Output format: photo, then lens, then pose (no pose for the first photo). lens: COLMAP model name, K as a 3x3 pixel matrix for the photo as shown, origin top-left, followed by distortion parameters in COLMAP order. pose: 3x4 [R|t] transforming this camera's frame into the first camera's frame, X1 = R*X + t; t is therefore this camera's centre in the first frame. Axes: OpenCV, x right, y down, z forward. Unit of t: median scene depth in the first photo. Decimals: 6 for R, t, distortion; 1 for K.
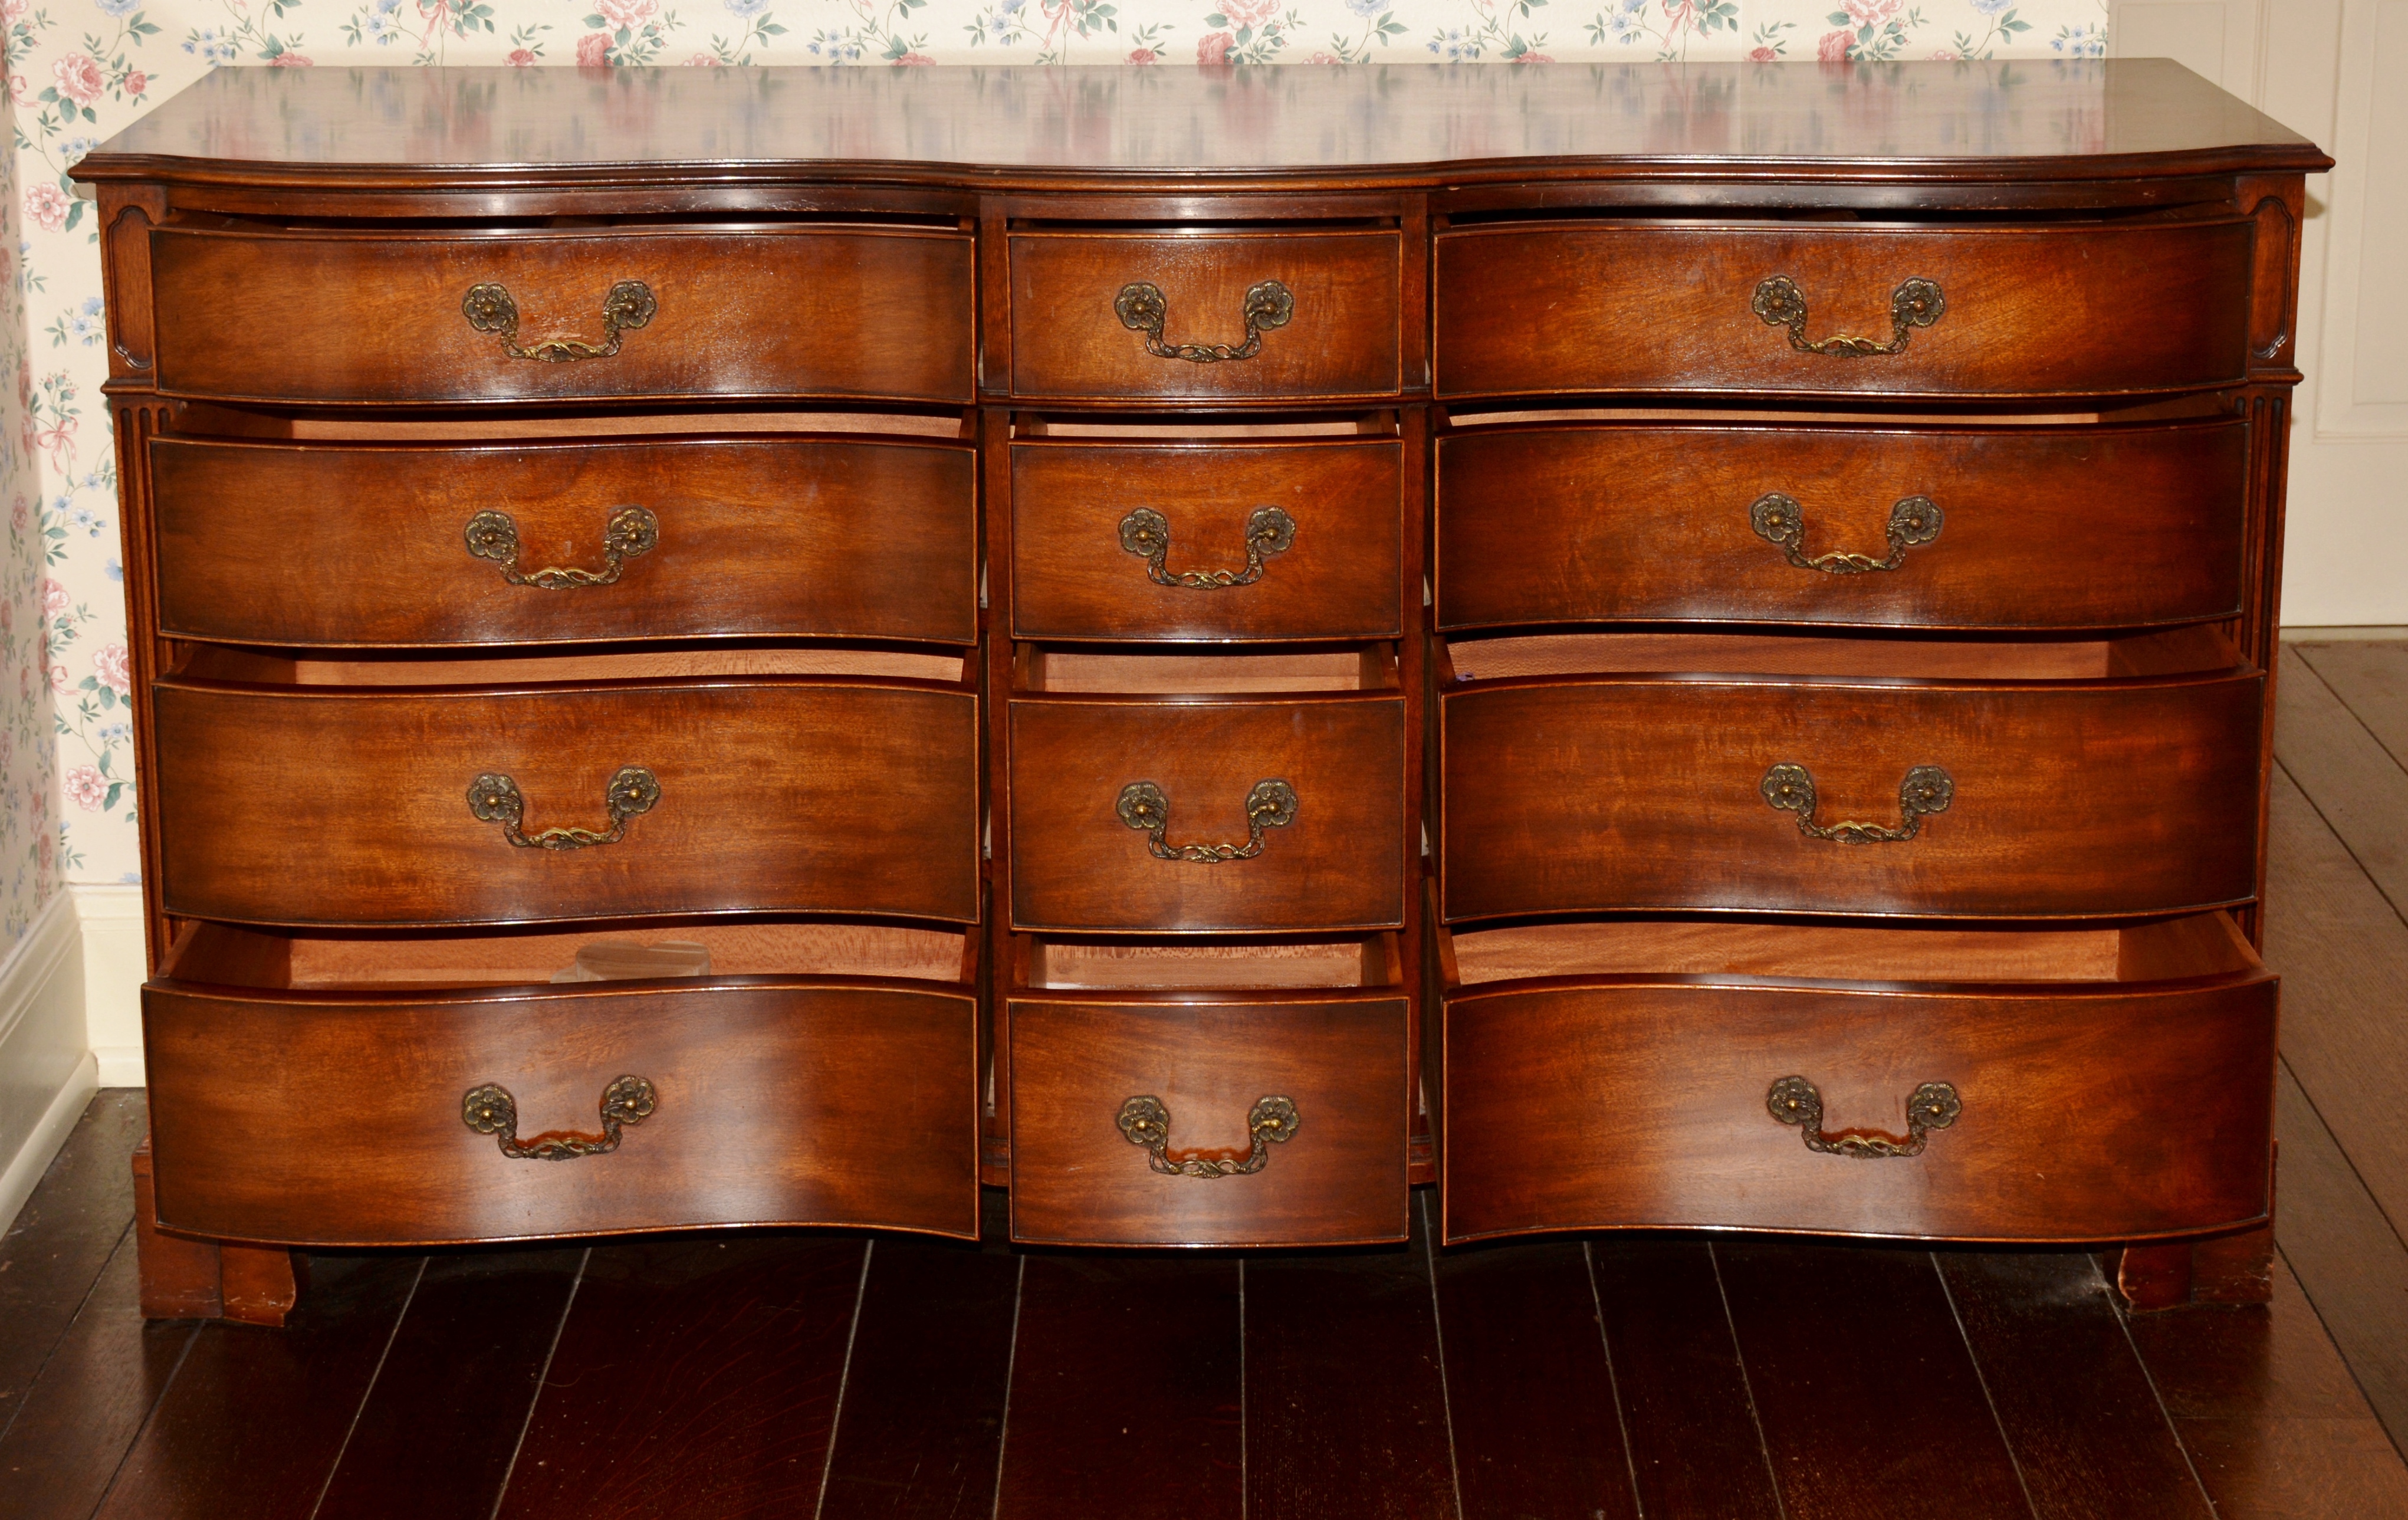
lens RADIAL K [[4937.6, 0, 1209.1], [0, 4937.6, 736.0], [0, 0, 1]] dist [-0.001374, 0.000000]
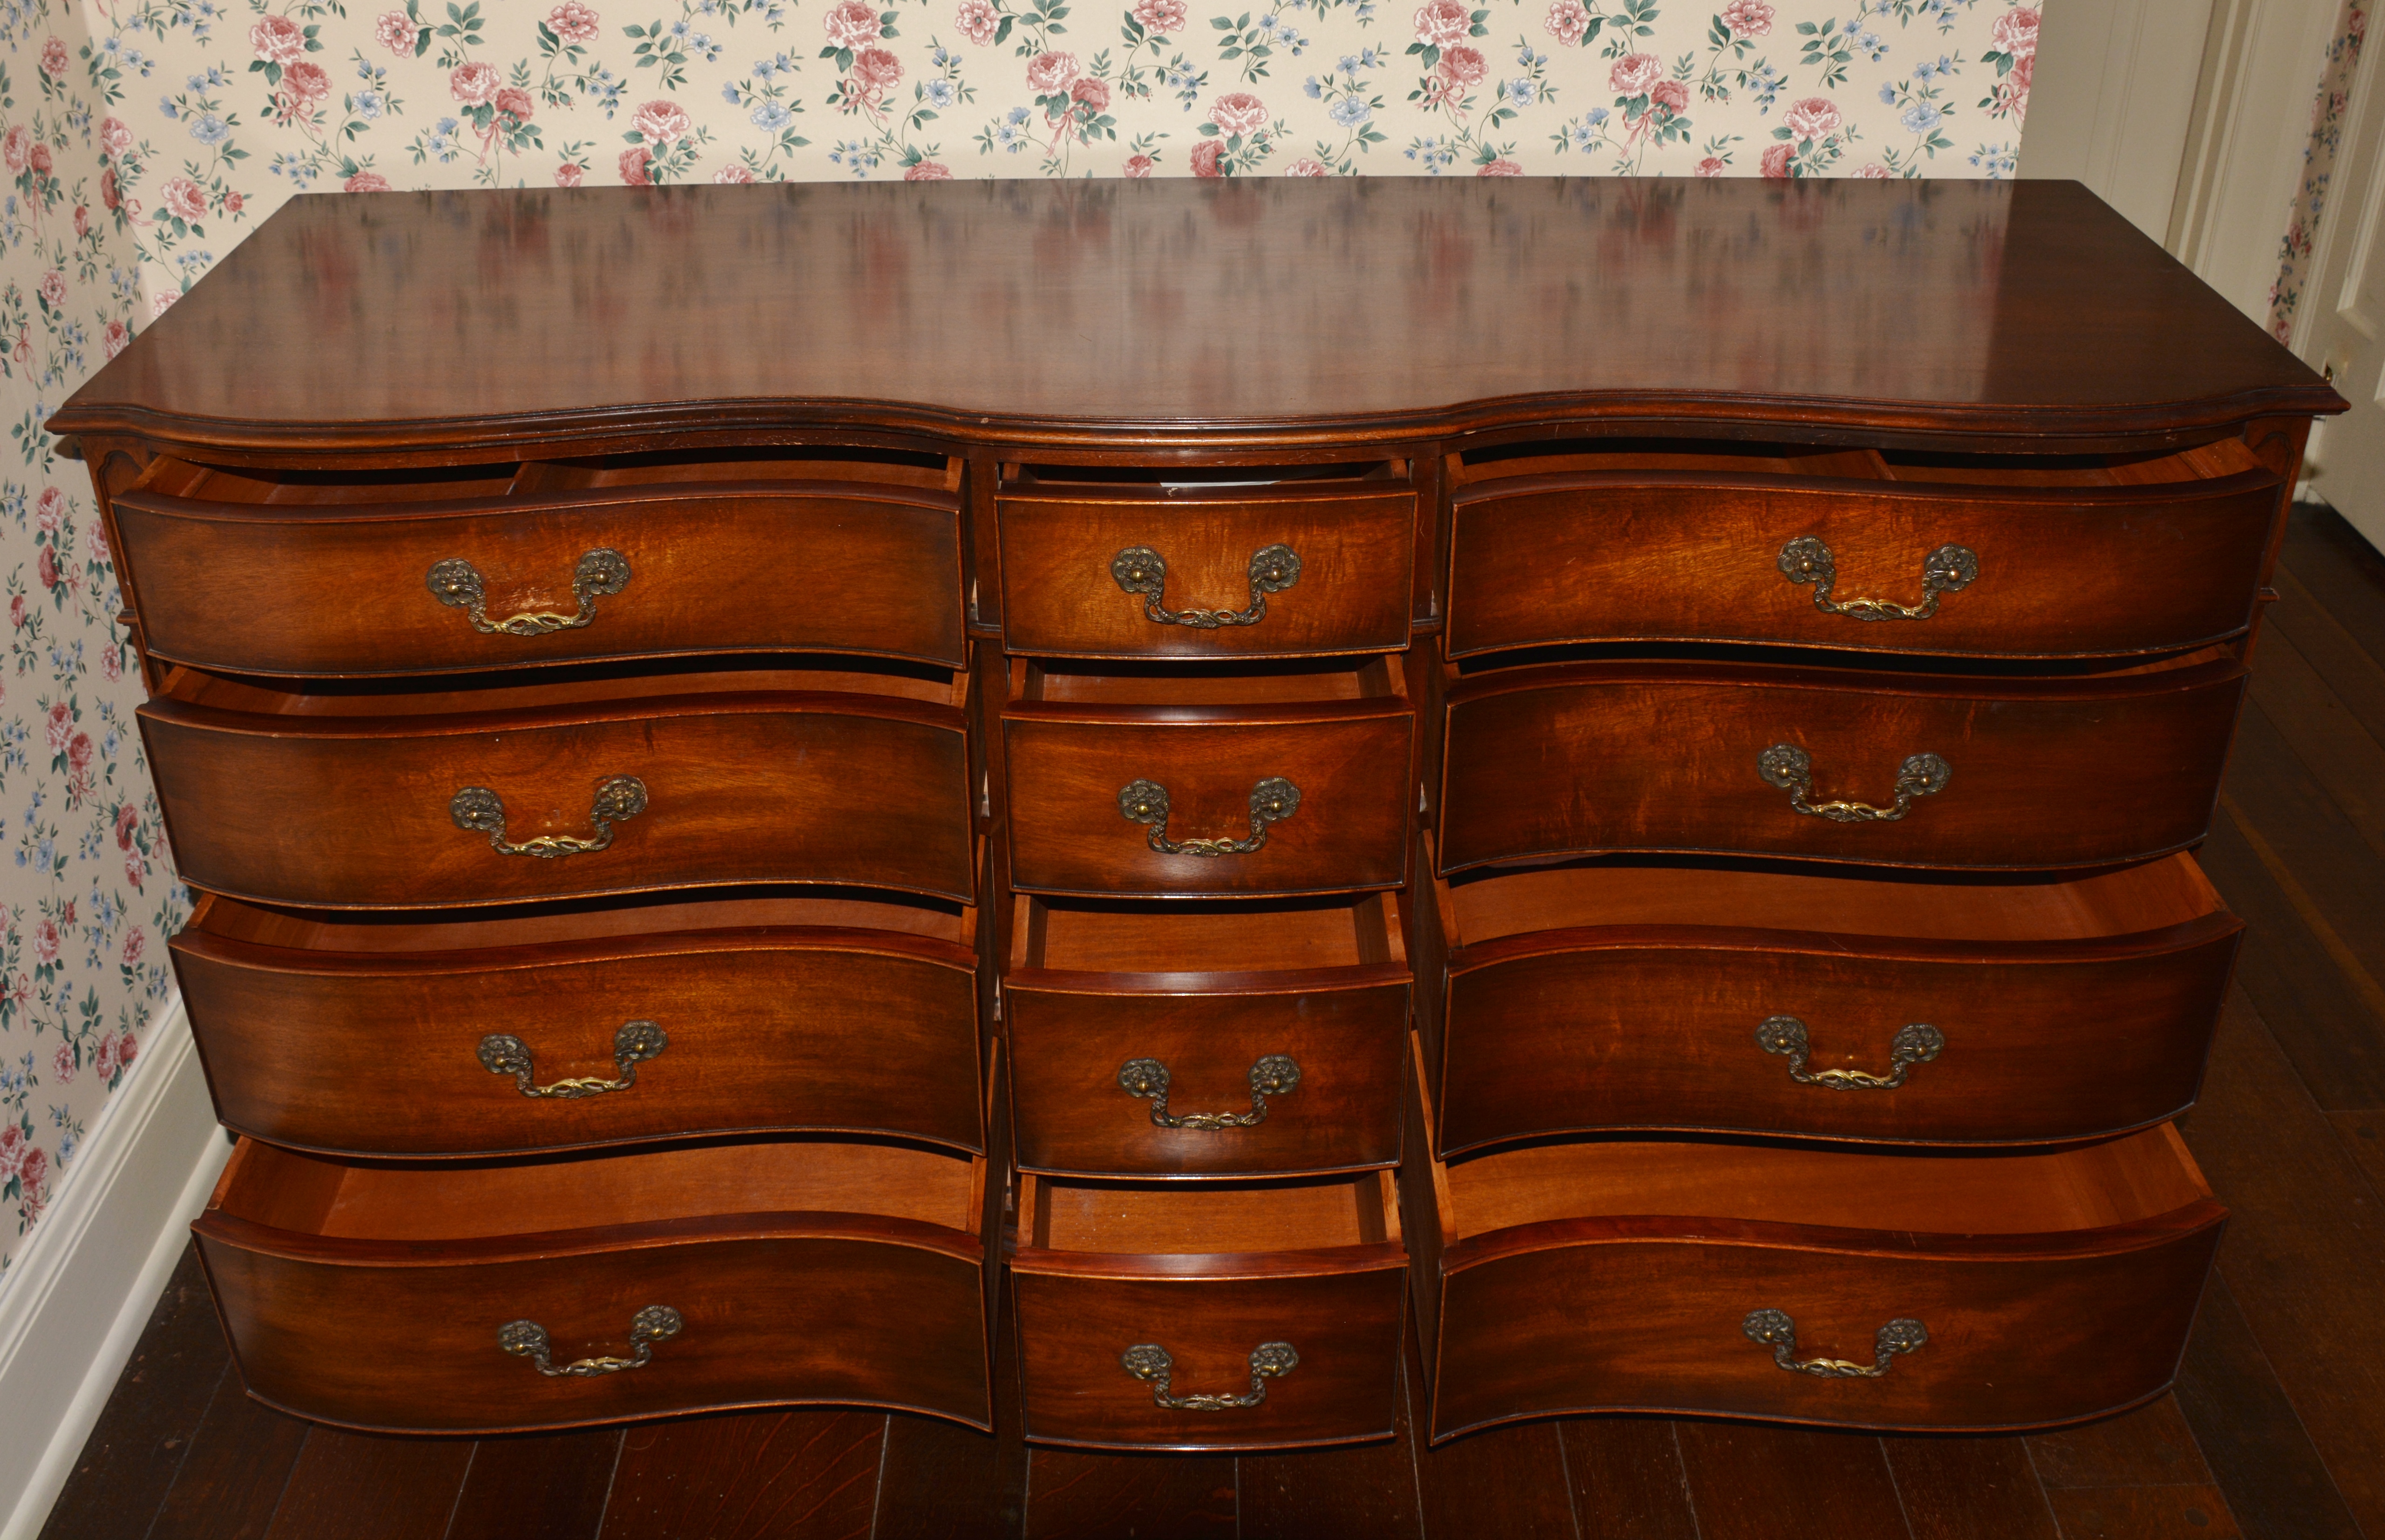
lens RADIAL K [[2232.7, 0, 1148.5], [0, 2232.7, 690.5], [0, 0, 1]] dist [-0.152060, 0.000000]
pose [[0.999978, -0.005529, 0.003594, -0.013746], [0.004414, 0.966117, 0.258066, -0.174707], [-0.004899, -0.258045, 0.966120, 0.582507]]
